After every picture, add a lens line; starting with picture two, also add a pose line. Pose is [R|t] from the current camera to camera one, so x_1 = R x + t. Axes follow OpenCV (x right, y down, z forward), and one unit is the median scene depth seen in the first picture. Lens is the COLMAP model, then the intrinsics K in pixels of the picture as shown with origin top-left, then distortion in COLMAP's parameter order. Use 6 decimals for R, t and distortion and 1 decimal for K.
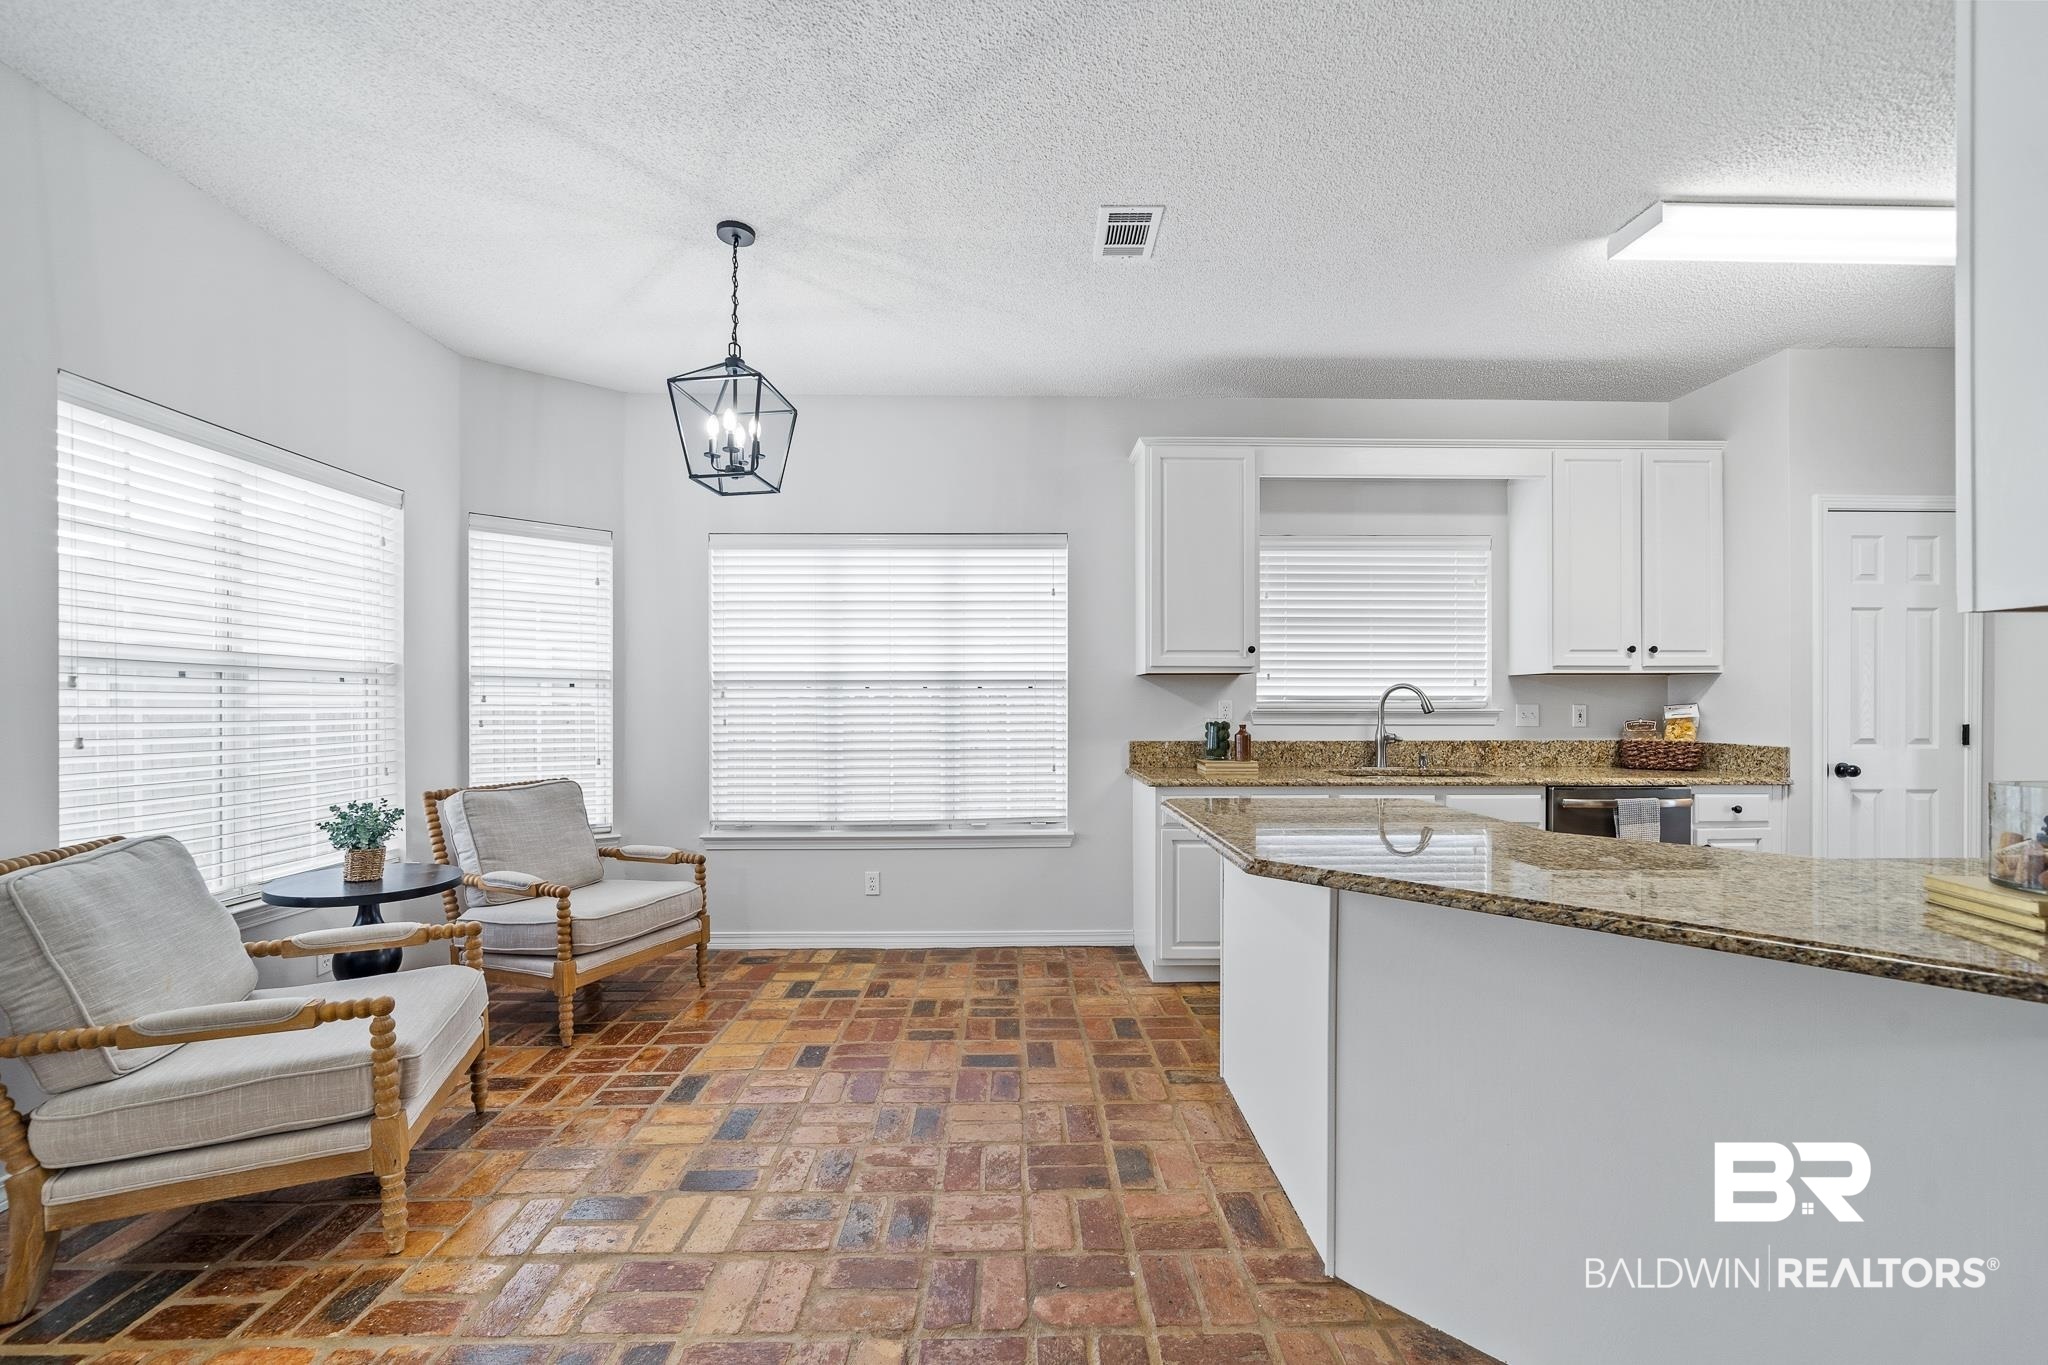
lens RADIAL K [[809.0, 0, 1025.0], [0, 809.0, 706.1], [0, 0, 1]] dist [0.000519, -0.000897]
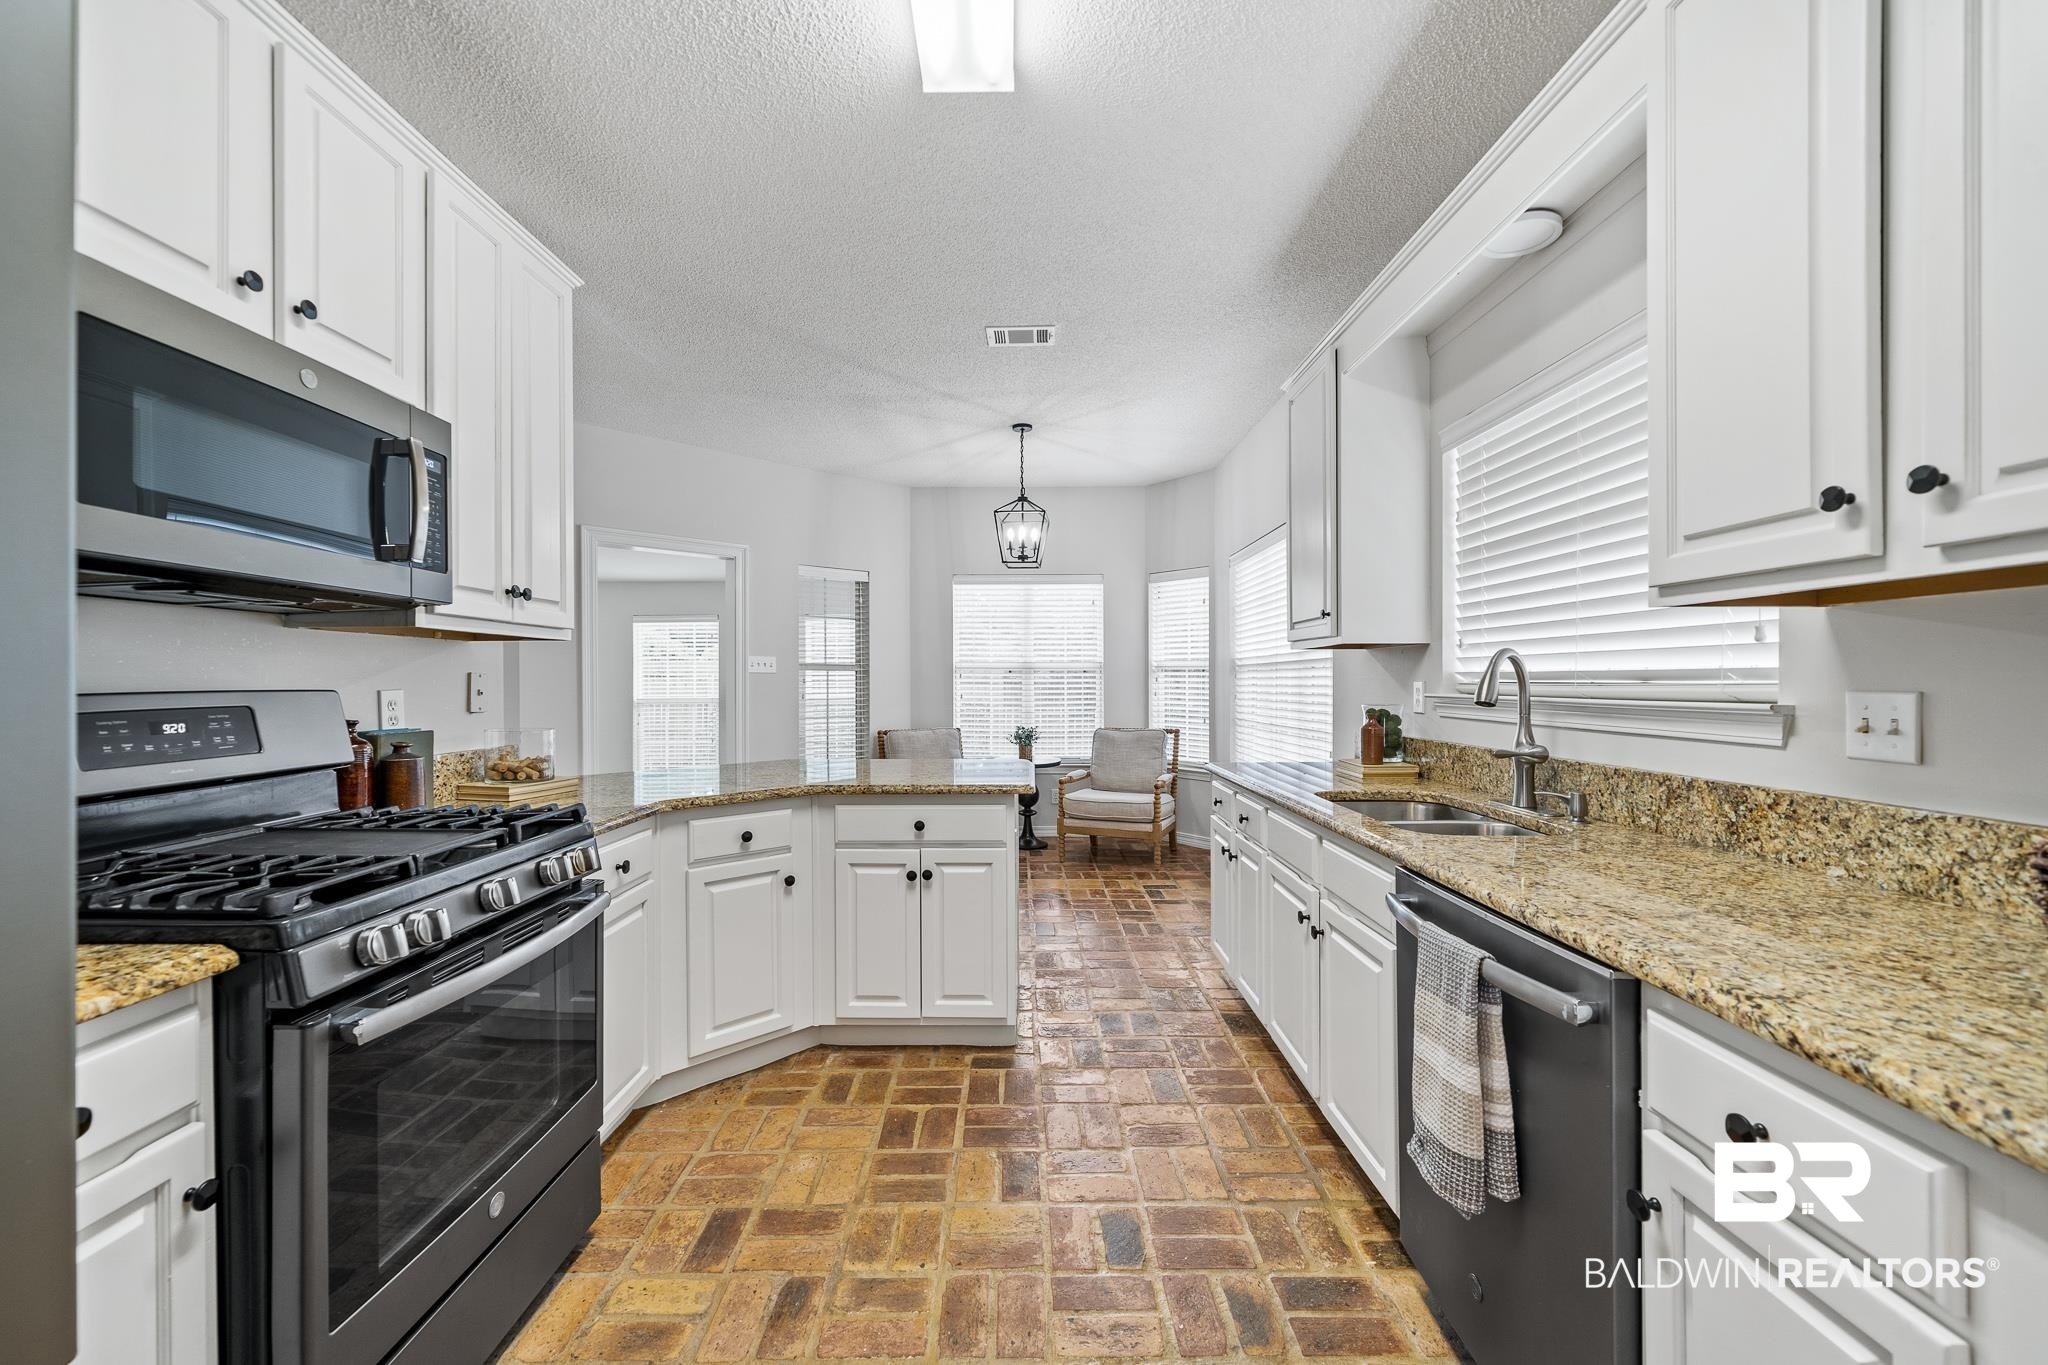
lens RADIAL K [[809.0, 0, 1001.4], [0, 809.0, 677.9], [0, 0, 1]] dist [0.000519, -0.000897]
pose [[-0.038172, -0.002204, -0.999269, 1.016093], [0.001023, 0.999997, -0.002245, -0.008160], [0.999271, -0.001108, -0.038169, 0.701354]]
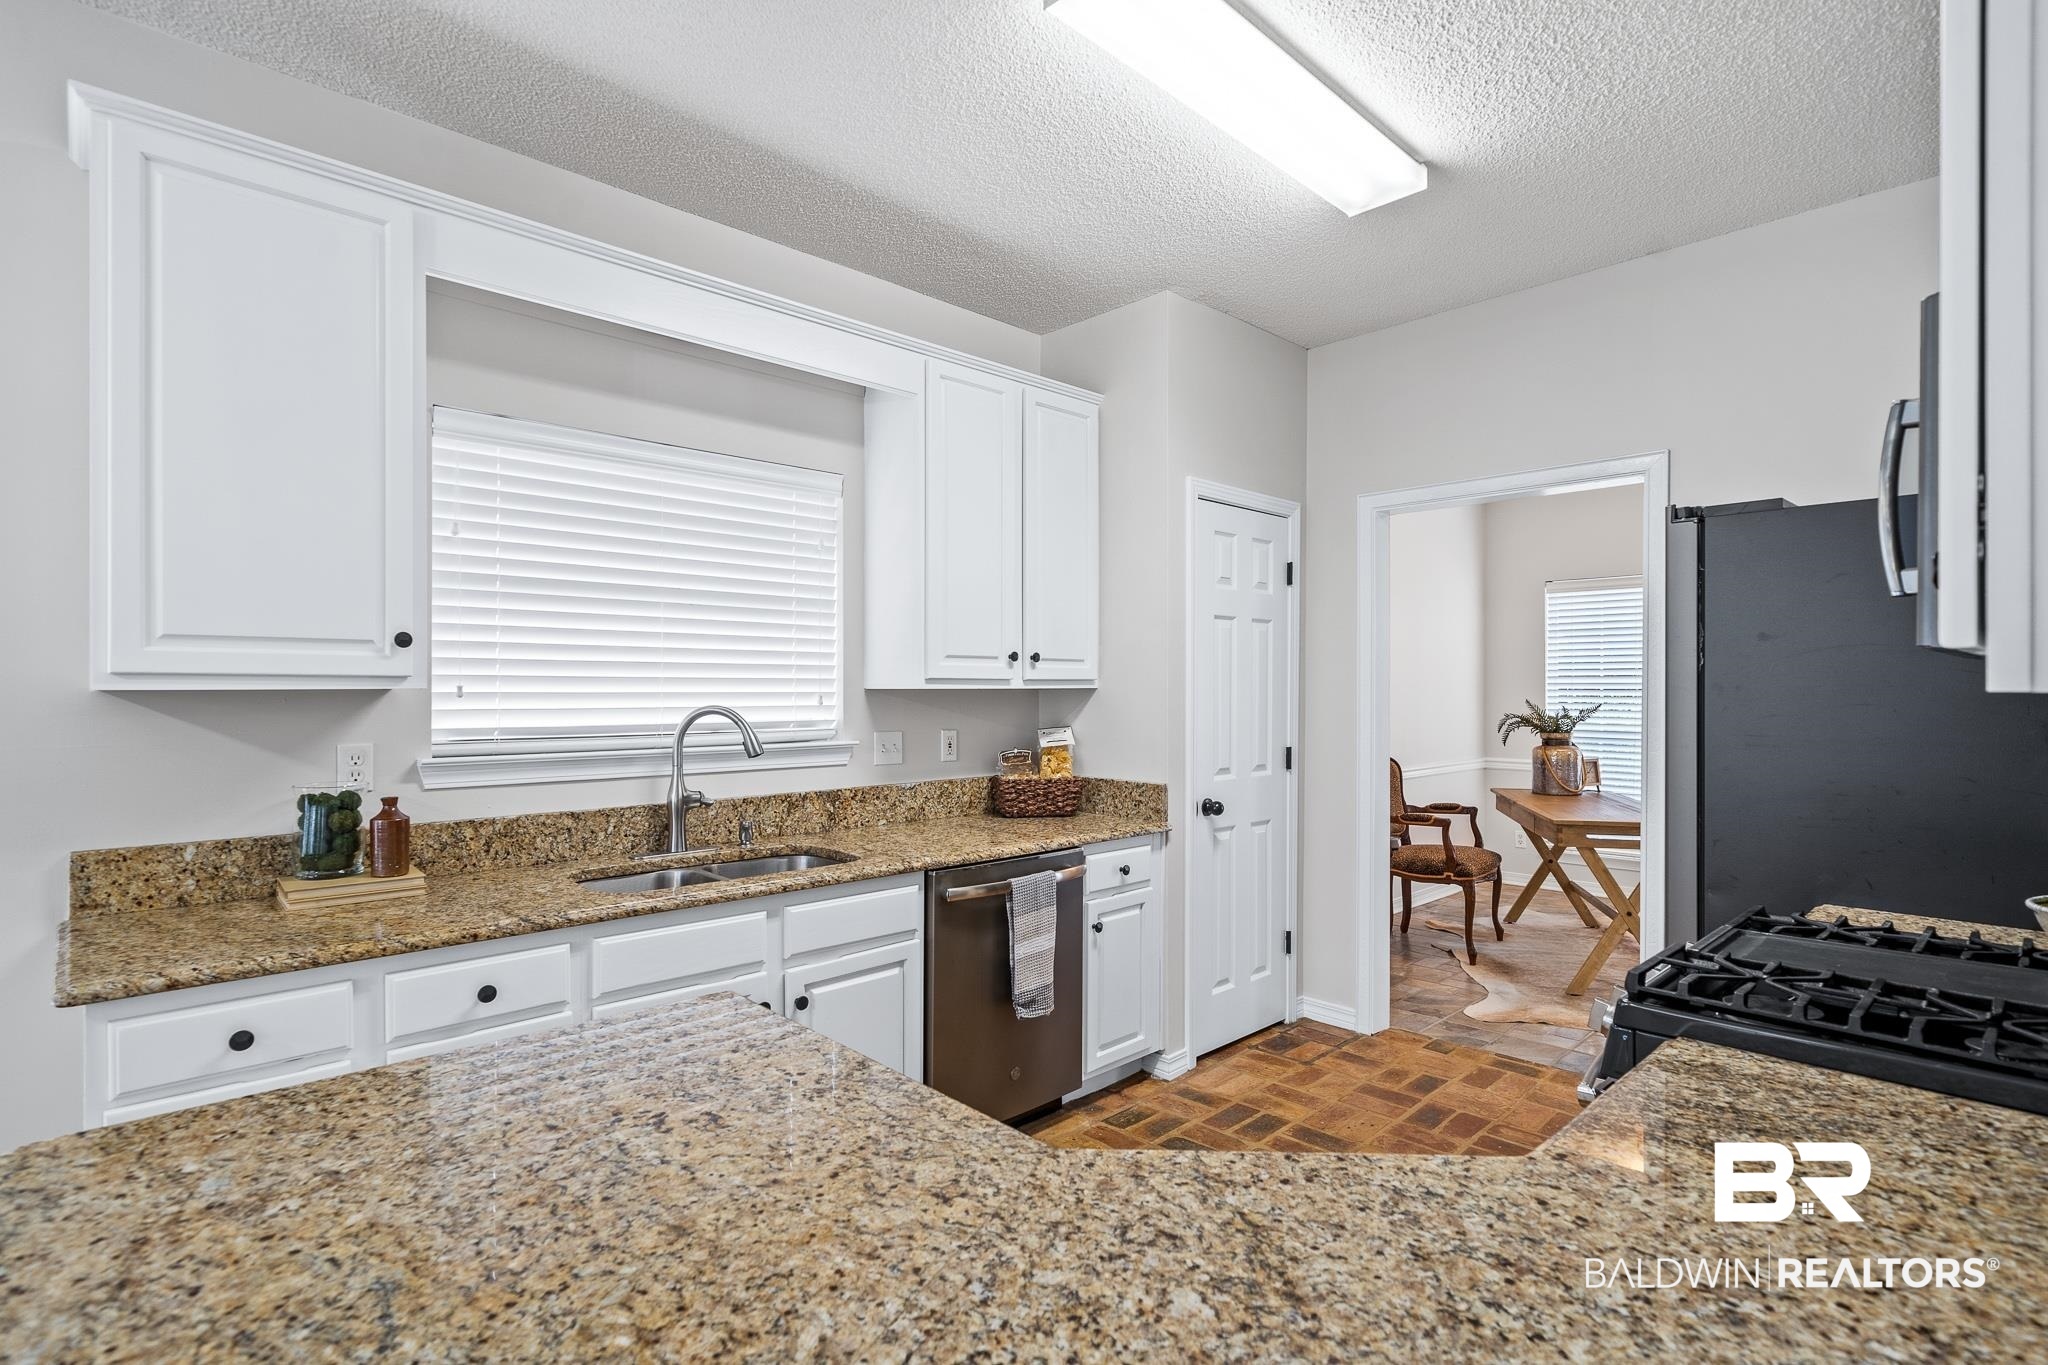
lens RADIAL K [[992.1, 0, 1022.2], [0, 992.1, 689.8], [0, 0, 1]] dist [0.003266, -0.000743]
pose [[0.741090, -0.000911, 0.671405, 0.155009], [0.000802, 1.000000, 0.000471, -0.039935], [-0.671405, 0.000190, 0.741090, 0.327235]]
